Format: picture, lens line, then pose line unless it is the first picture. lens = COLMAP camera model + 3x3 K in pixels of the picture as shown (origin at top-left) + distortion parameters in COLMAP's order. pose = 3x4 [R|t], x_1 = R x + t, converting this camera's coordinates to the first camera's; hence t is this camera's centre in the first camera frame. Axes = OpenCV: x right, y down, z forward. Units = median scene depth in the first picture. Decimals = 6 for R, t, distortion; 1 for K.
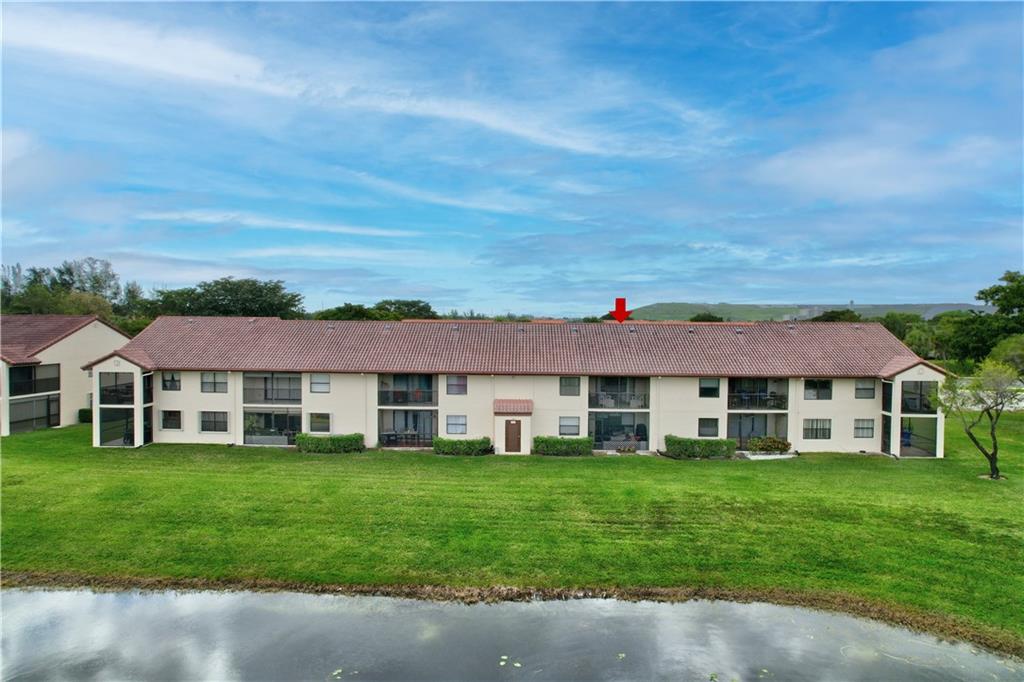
lens RADIAL K [[653.6, 0, 510.6], [0, 653.6, 337.6], [0, 0, 1]] dist [-0.081677, 0.073469]
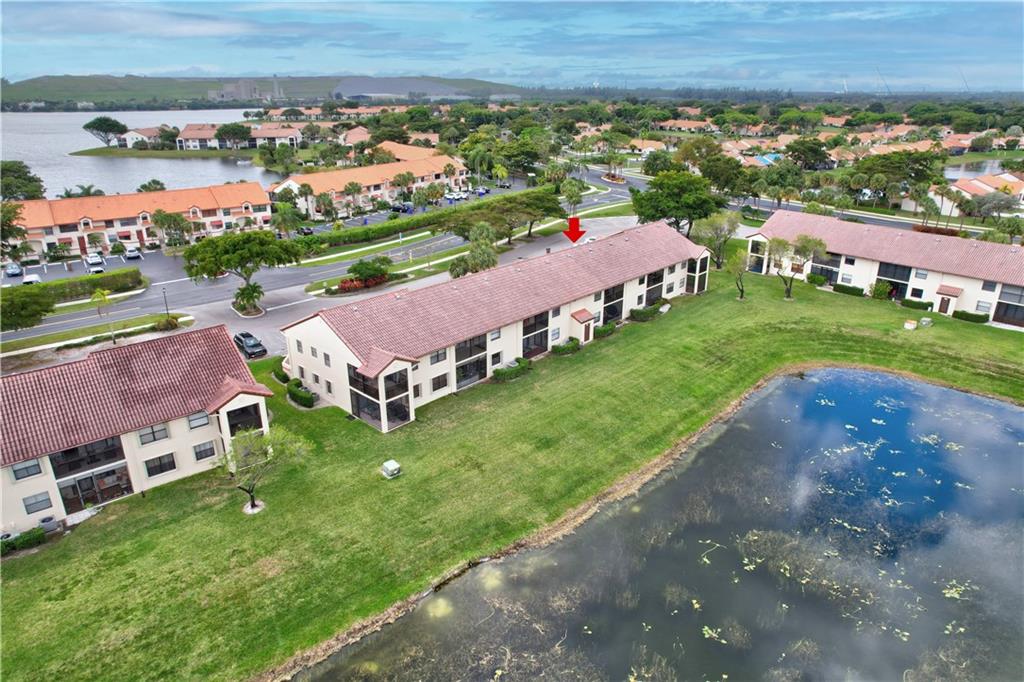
lens RADIAL K [[653.6, 0, 510.6], [0, 653.6, 337.6], [0, 0, 1]] dist [-0.081677, 0.073469]
pose [[0.666852, -0.275228, 0.692501, -1.297703], [0.026309, 0.937411, 0.347231, -0.429500], [-0.744726, -0.213332, 0.632355, 0.059965]]
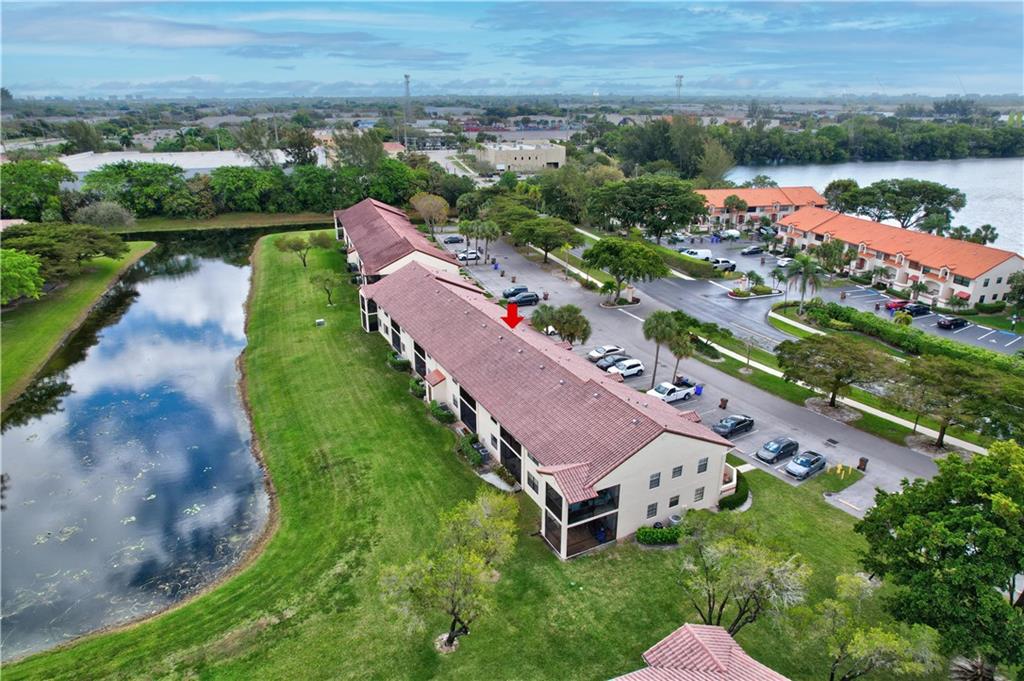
lens RADIAL K [[653.6, 0, 510.6], [0, 653.6, 337.1], [0, 0, 1]] dist [-0.081677, 0.073469]
pose [[0.466658, 0.301457, -0.831477, 1.400984], [-0.017533, 0.943088, 0.332082, -0.526917], [0.884264, -0.140391, 0.445385, 0.455233]]
